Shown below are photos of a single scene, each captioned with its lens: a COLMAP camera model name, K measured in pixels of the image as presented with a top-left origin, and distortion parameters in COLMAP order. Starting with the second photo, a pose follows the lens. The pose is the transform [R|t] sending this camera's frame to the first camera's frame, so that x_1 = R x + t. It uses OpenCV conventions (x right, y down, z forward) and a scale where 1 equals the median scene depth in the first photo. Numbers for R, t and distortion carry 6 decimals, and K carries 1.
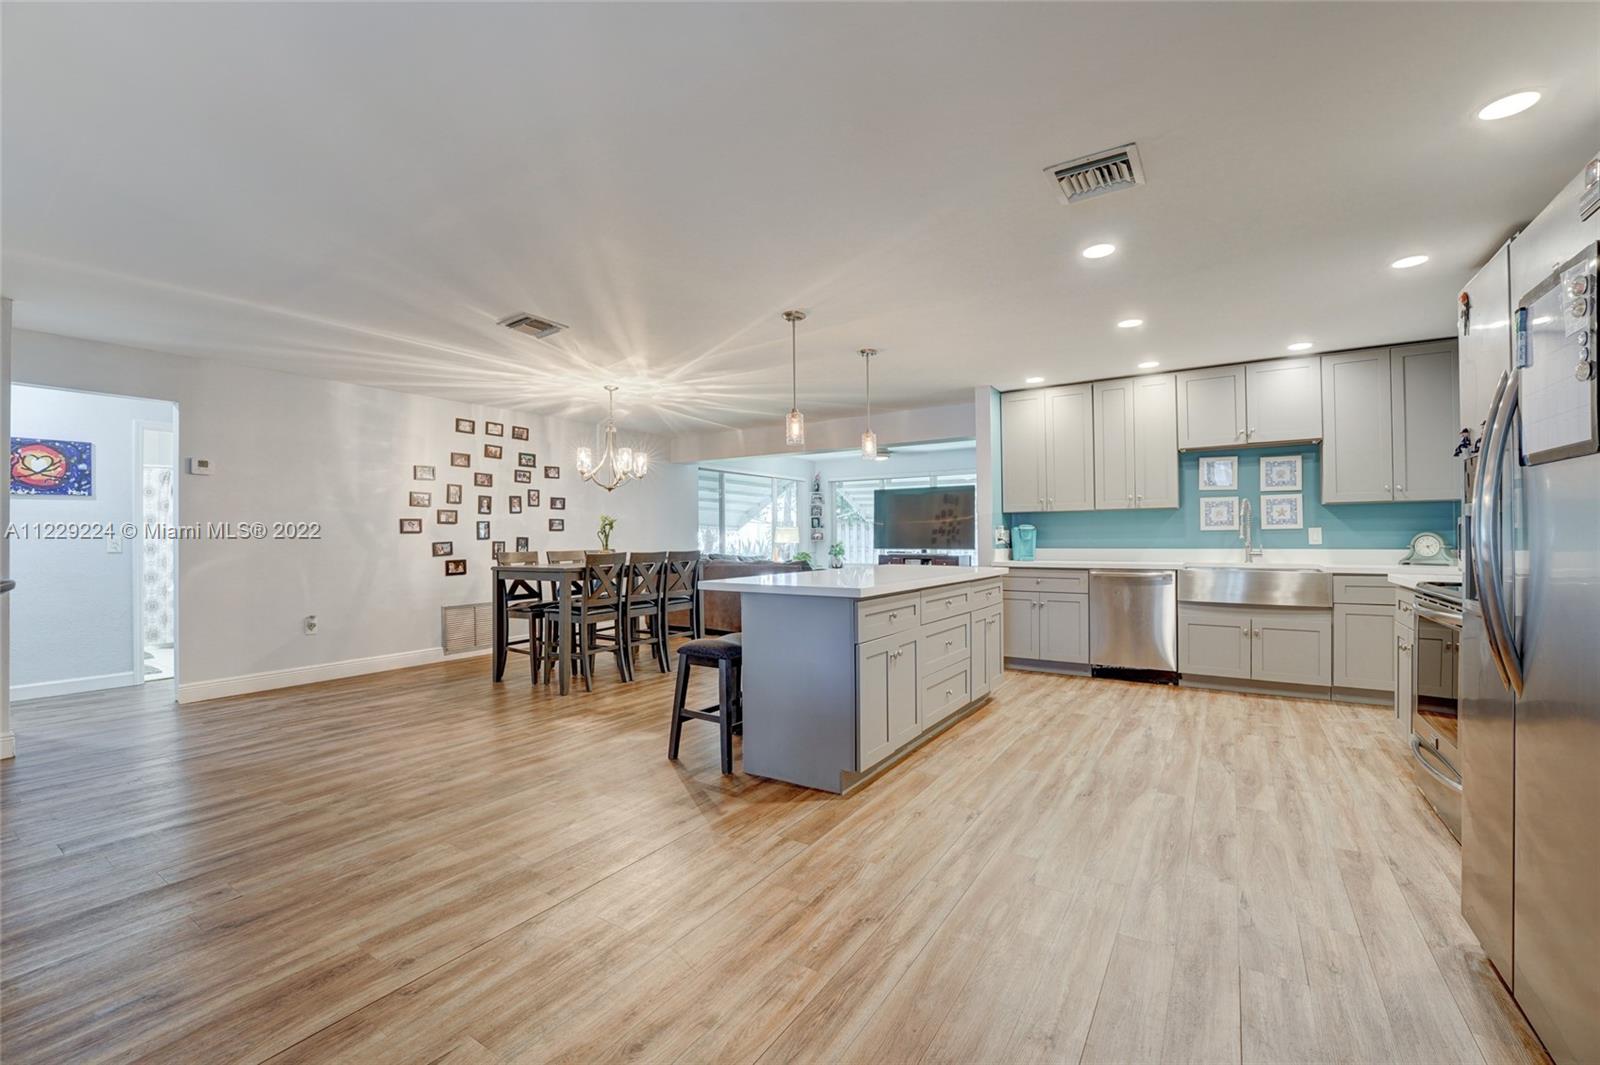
lens RADIAL K [[658.4, 0, 797.3], [0, 658.4, 533.5], [0, 0, 1]] dist [-0.025231, 0.000635]
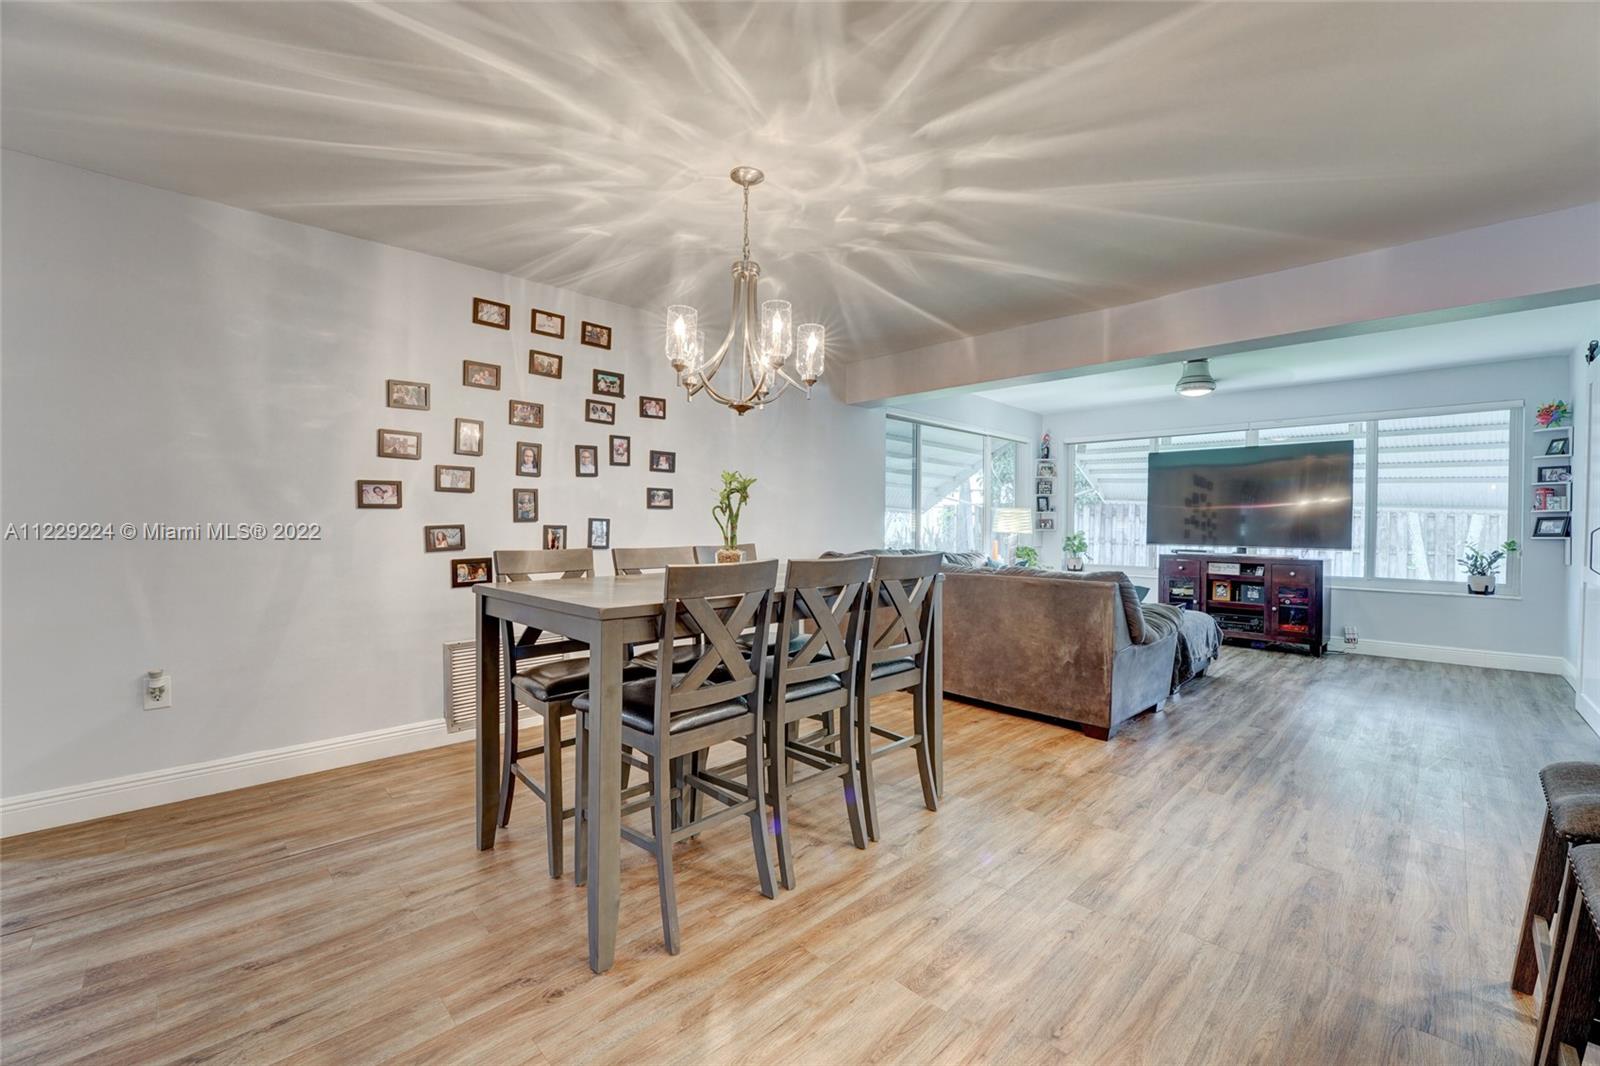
lens RADIAL K [[652.2, 0, 797.9], [0, 652.2, 530.9], [0, 0, 1]] dist [-0.030509, 0.003941]
pose [[0.976414, 0.015134, -0.215374, -0.142338], [-0.011453, 0.999766, 0.018327, 0.004375], [0.215601, -0.015428, 0.976360, 0.538051]]
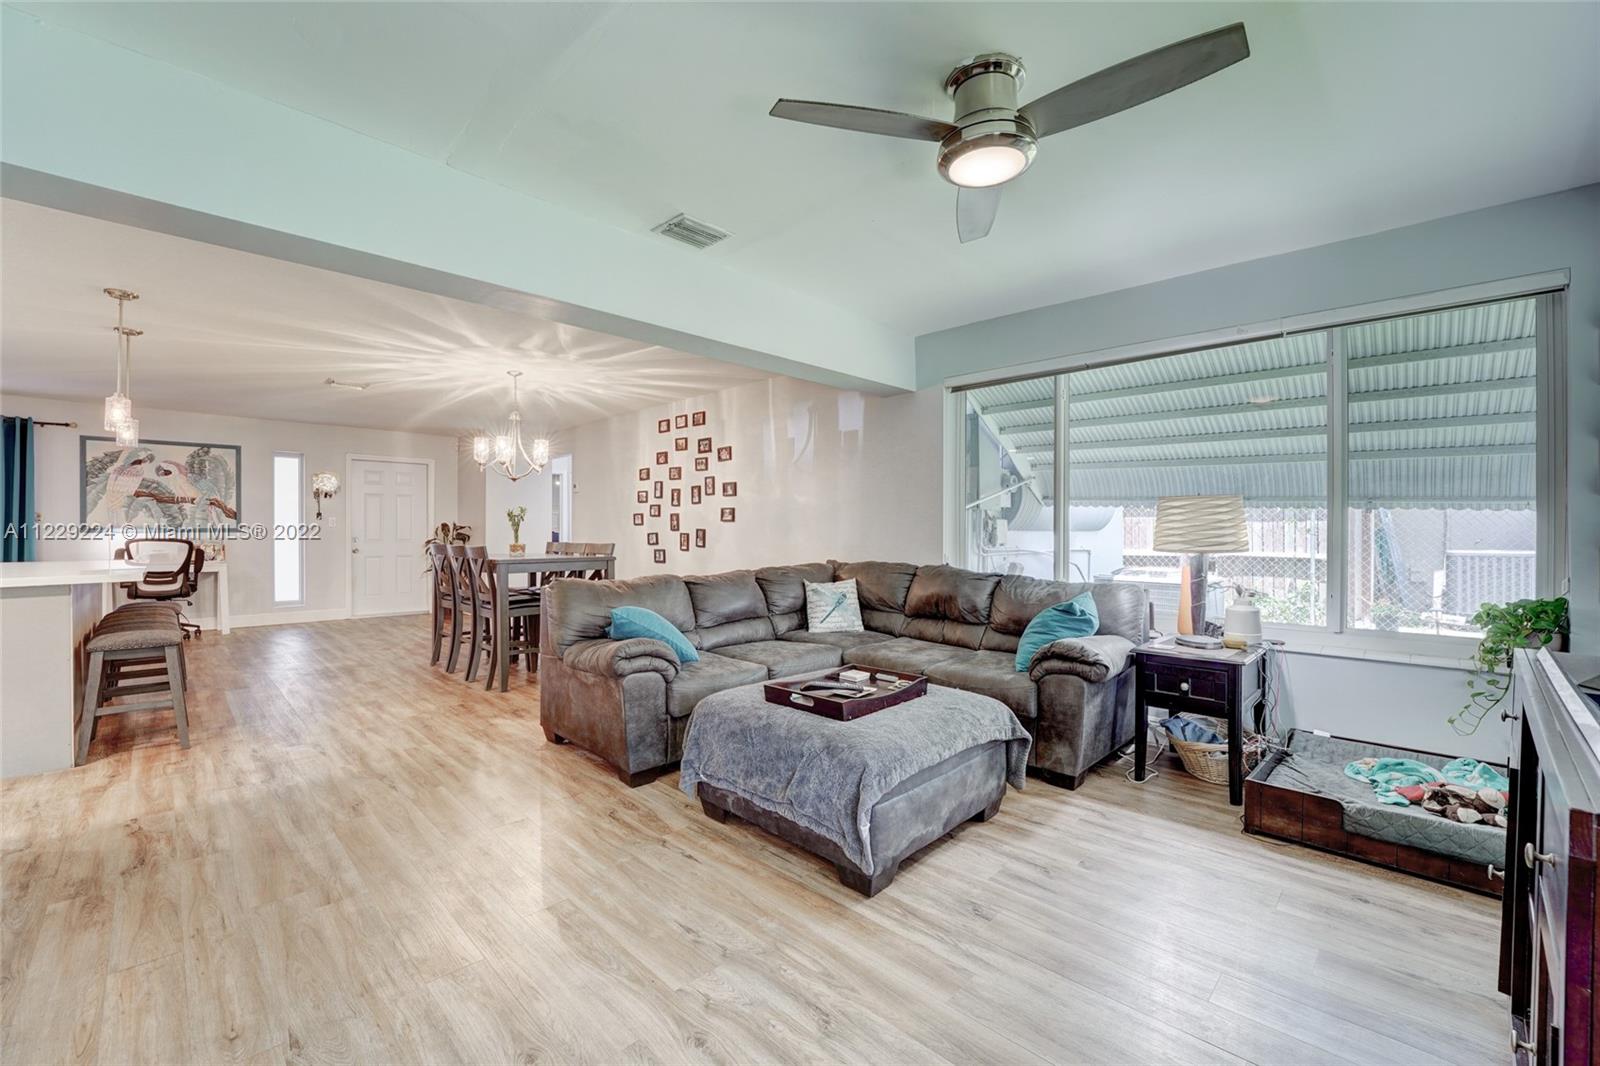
lens RADIAL K [[652.2, 0, 803.3], [0, 652.2, 534.3], [0, 0, 1]] dist [-0.030509, 0.003941]
pose [[-0.196060, 0.012430, -0.980513, 0.518835], [0.004572, 0.999920, 0.011762, 0.003488], [0.980581, -0.002177, -0.196102, 1.471854]]
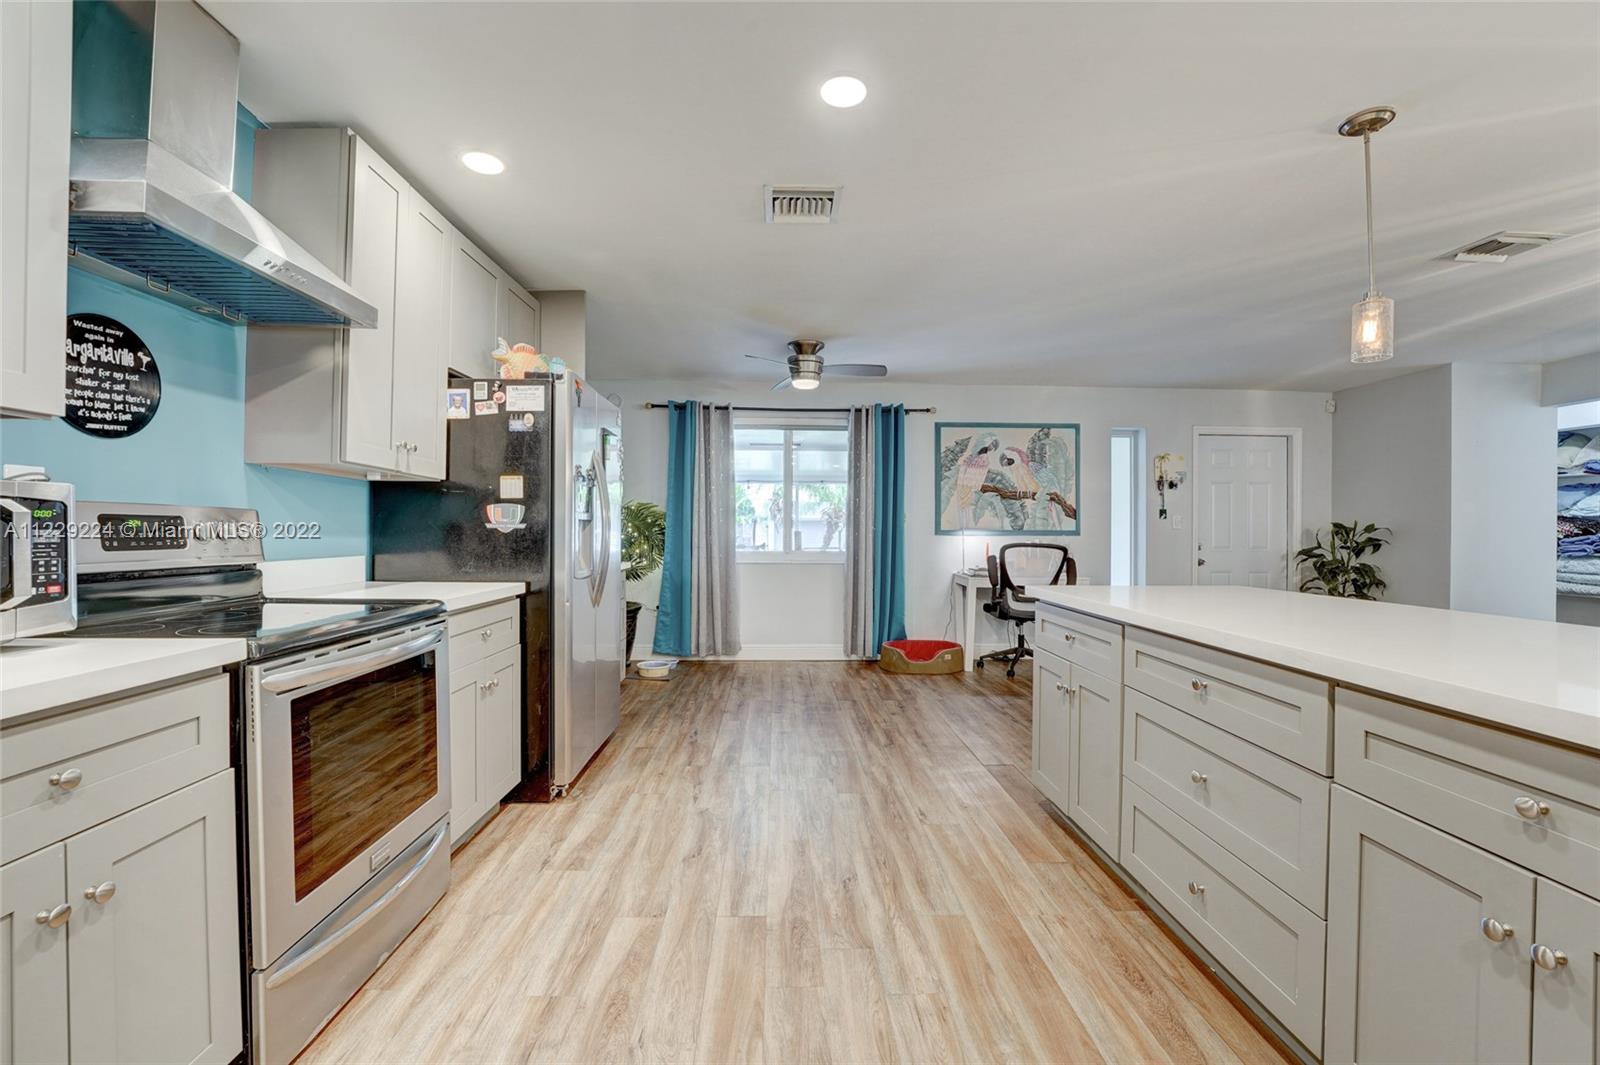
lens RADIAL K [[658.4, 0, 798.1], [0, 658.4, 528.8], [0, 0, 1]] dist [-0.025231, 0.000635]
pose [[-0.816137, -0.000246, -0.577859, 0.424619], [0.002708, 0.999987, -0.004250, 0.001476], [0.577853, -0.005033, -0.816126, 0.728789]]
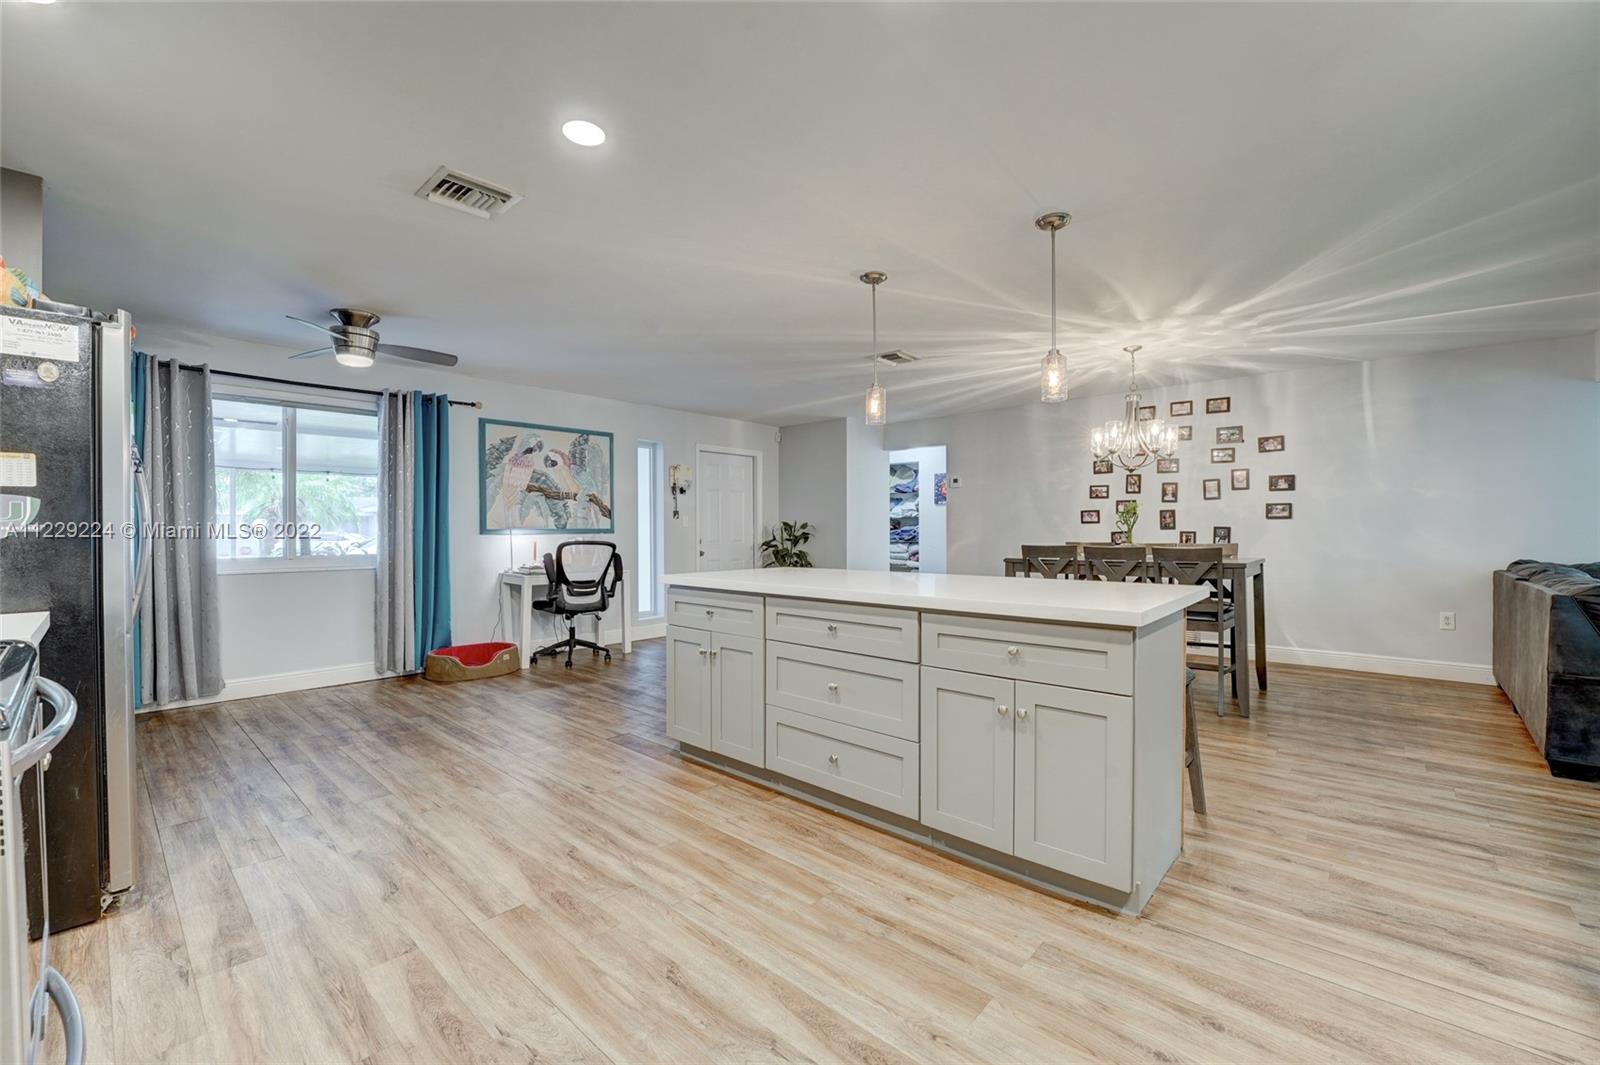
lens RADIAL K [[658.4, 0, 803.9], [0, 658.4, 532.5], [0, 0, 1]] dist [-0.025231, 0.000635]
pose [[-0.146247, 0.011398, -0.989182, 0.552557], [0.009426, 0.999904, 0.010128, -0.000671], [0.989203, -0.007843, -0.146340, 0.650345]]
